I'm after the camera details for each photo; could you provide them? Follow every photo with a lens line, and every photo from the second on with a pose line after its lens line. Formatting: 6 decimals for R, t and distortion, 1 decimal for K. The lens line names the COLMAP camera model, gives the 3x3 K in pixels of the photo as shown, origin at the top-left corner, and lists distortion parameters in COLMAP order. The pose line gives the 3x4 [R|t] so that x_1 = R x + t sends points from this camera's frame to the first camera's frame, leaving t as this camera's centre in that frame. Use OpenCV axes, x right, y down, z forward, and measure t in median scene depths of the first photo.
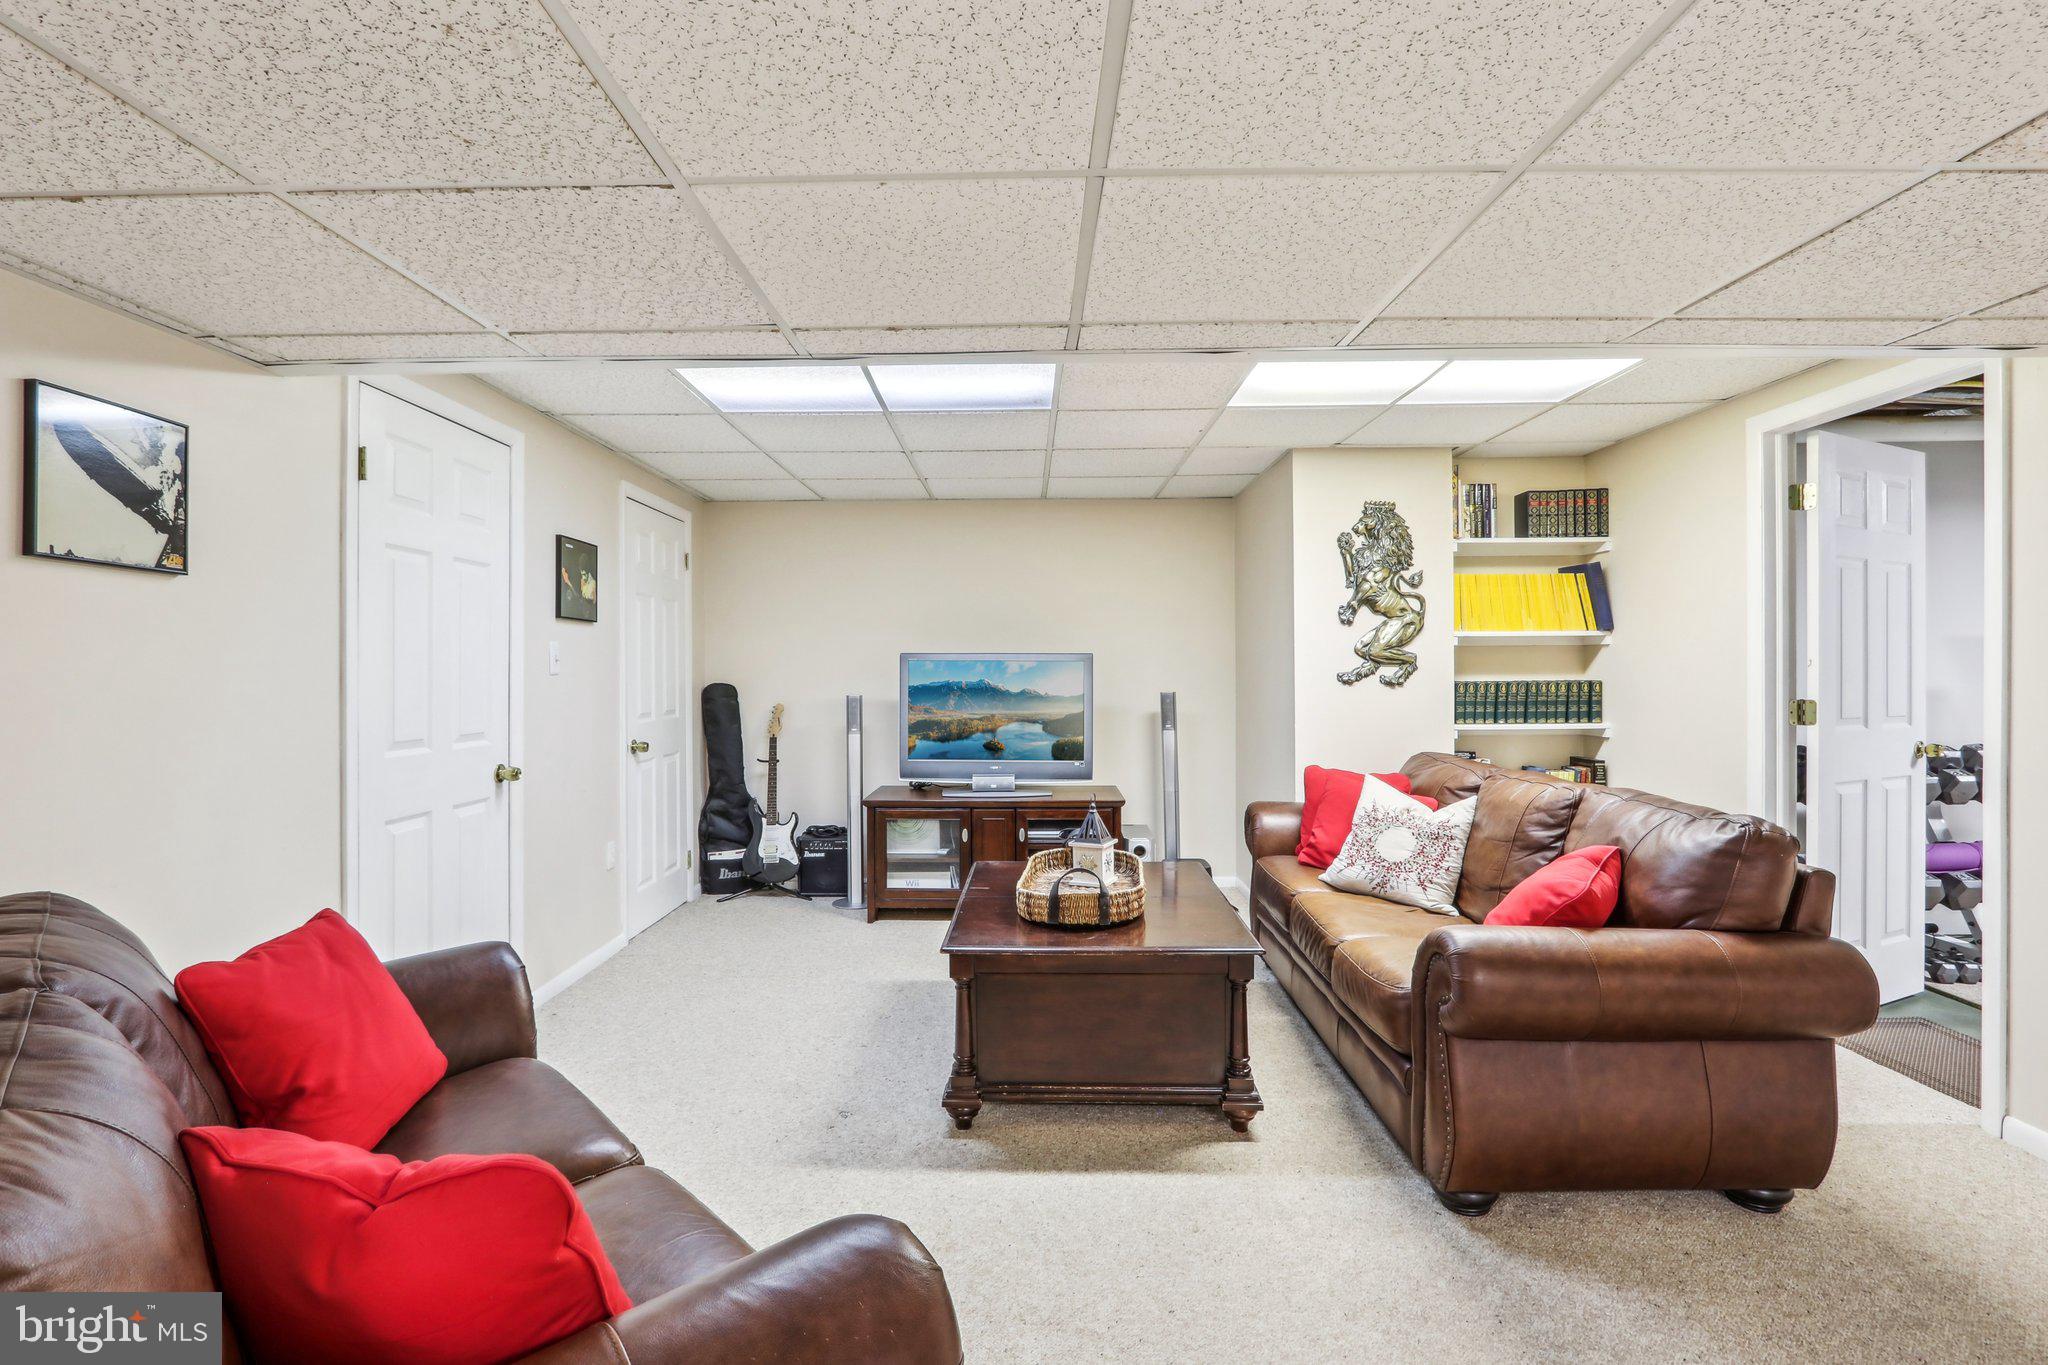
lens RADIAL K [[957.1, 0, 1007.7], [0, 957.1, 662.4], [0, 0, 1]] dist [-0.010530, 0.003889]
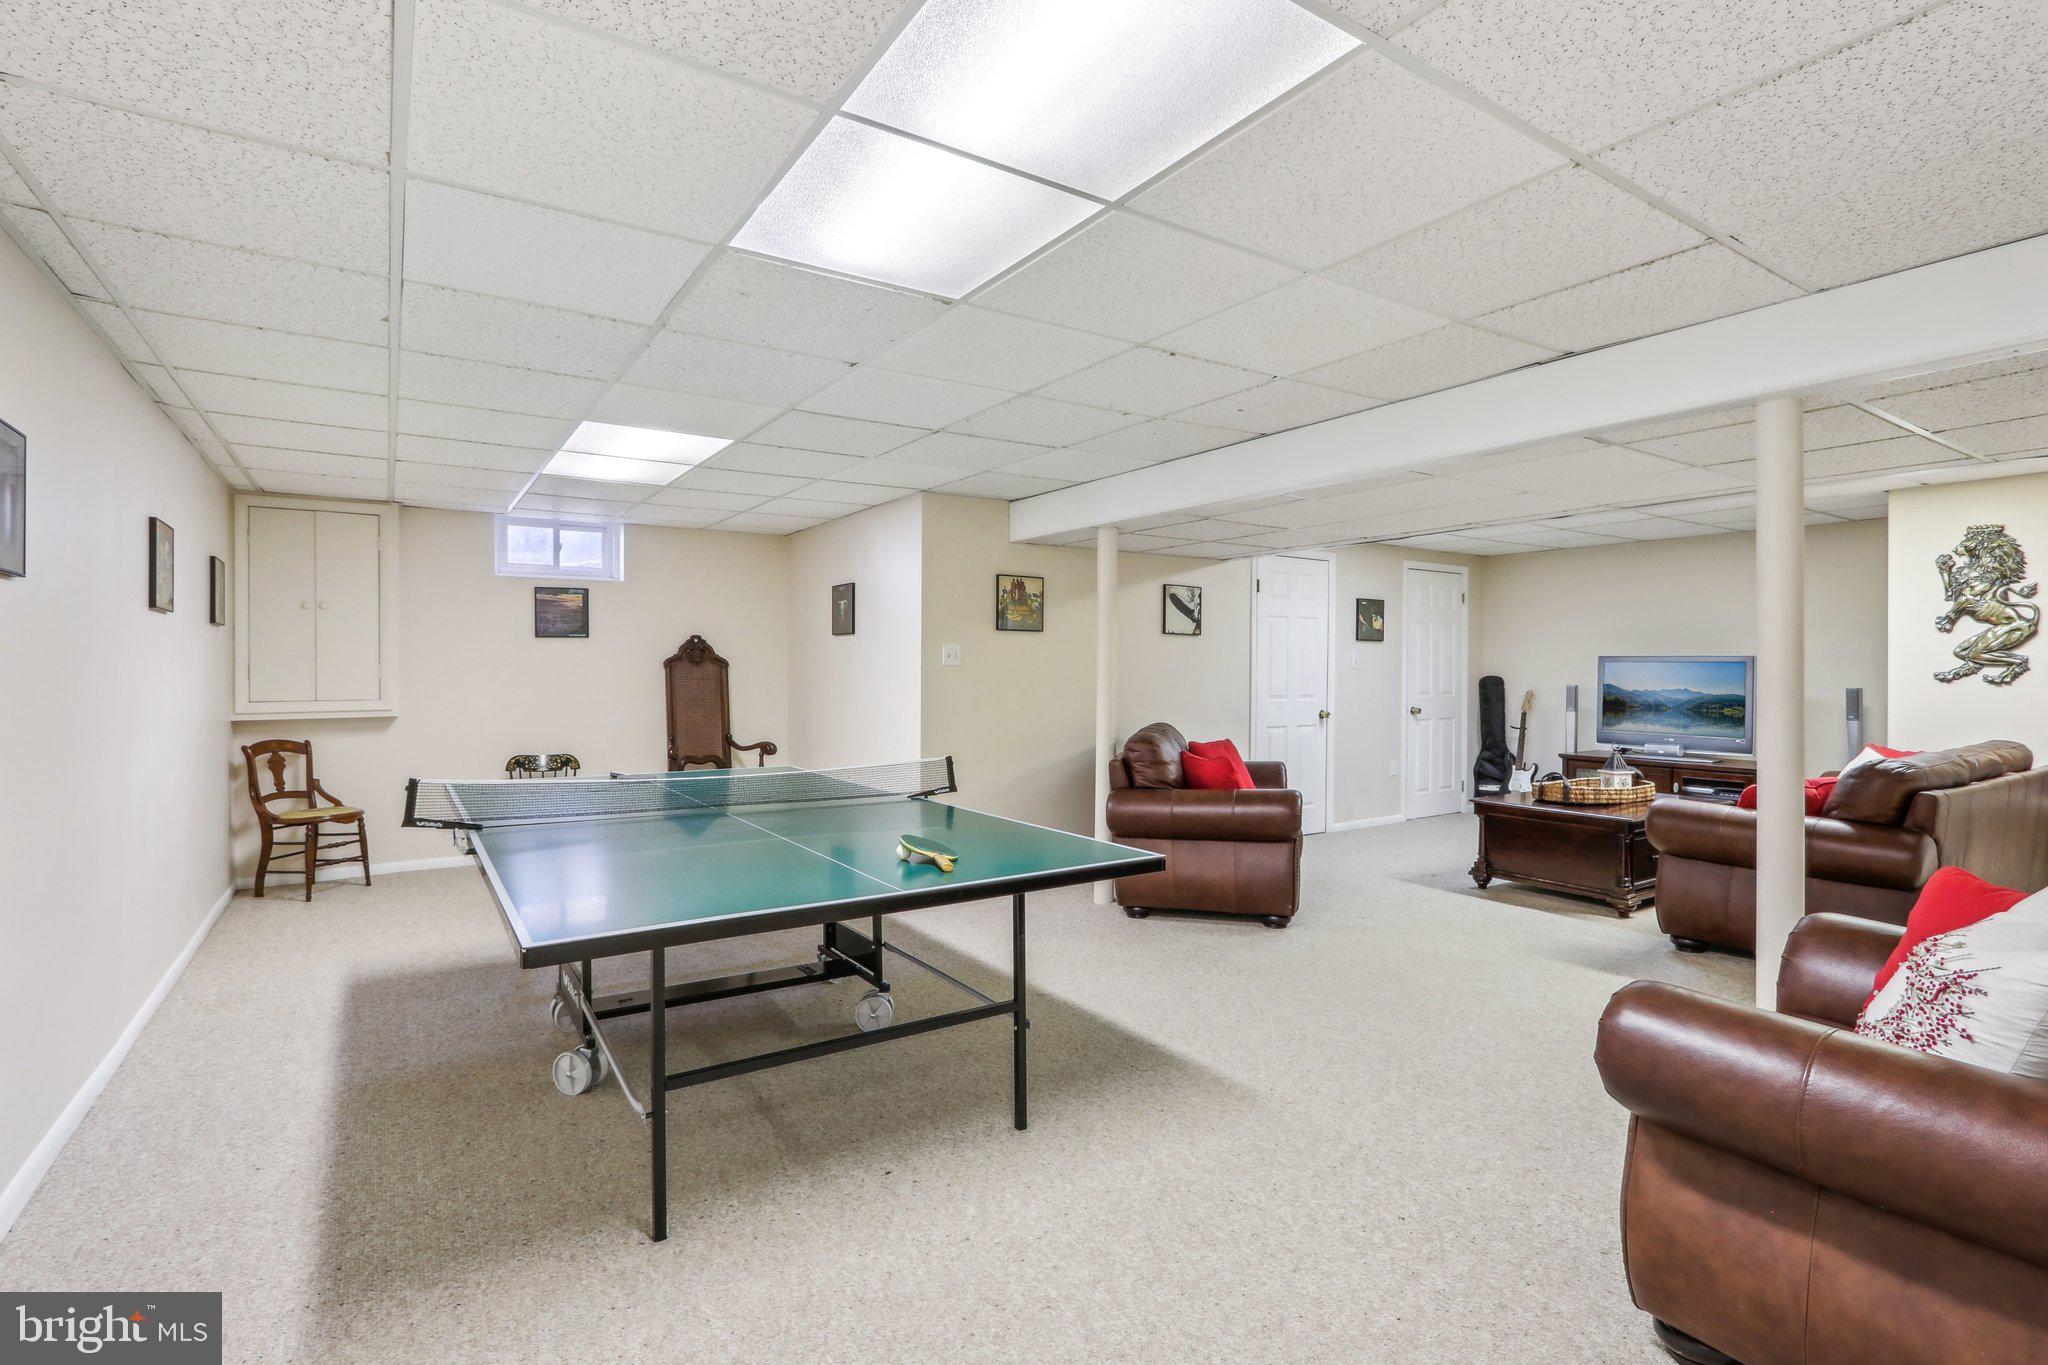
lens RADIAL K [[957.1, 0, 1007.2], [0, 957.1, 676.1], [0, 0, 1]] dist [-0.010530, 0.003889]
pose [[0.557751, 0.013372, -0.829900, 0.688295], [0.001008, 0.999859, 0.016788, -0.005481], [0.830008, -0.010200, 0.557659, -0.634004]]
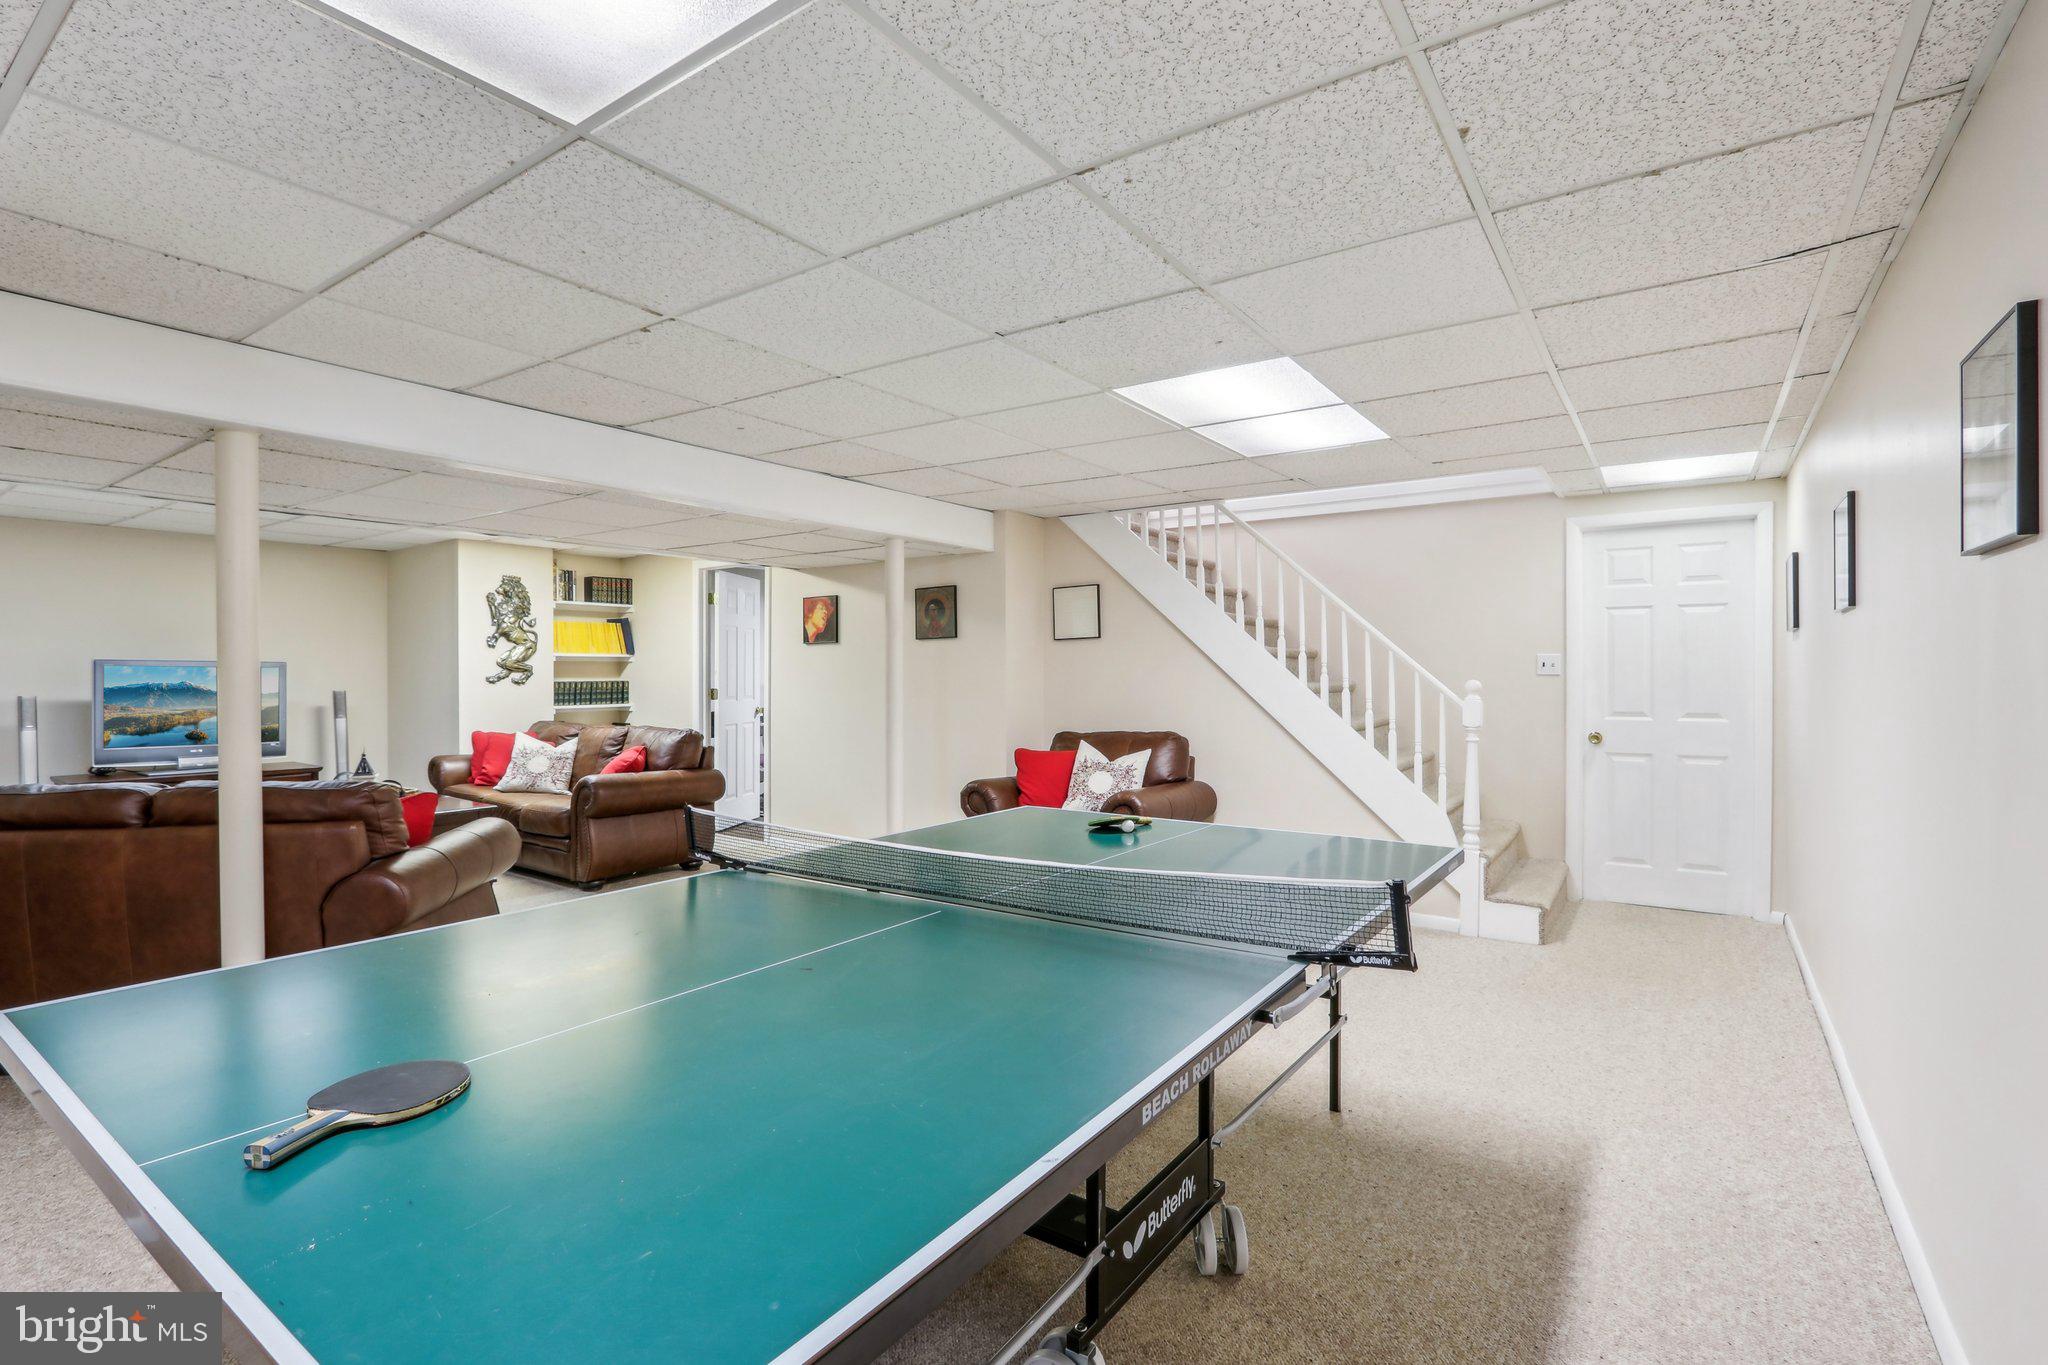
lens RADIAL K [[957.1, 0, 1007.0], [0, 957.1, 680.9], [0, 0, 1]] dist [-0.010530, 0.003889]
pose [[0.571092, -0.003824, 0.820877, -0.502653], [-0.006384, 0.999938, 0.009100, -0.002509], [-0.820861, -0.010438, 0.571033, -0.695805]]
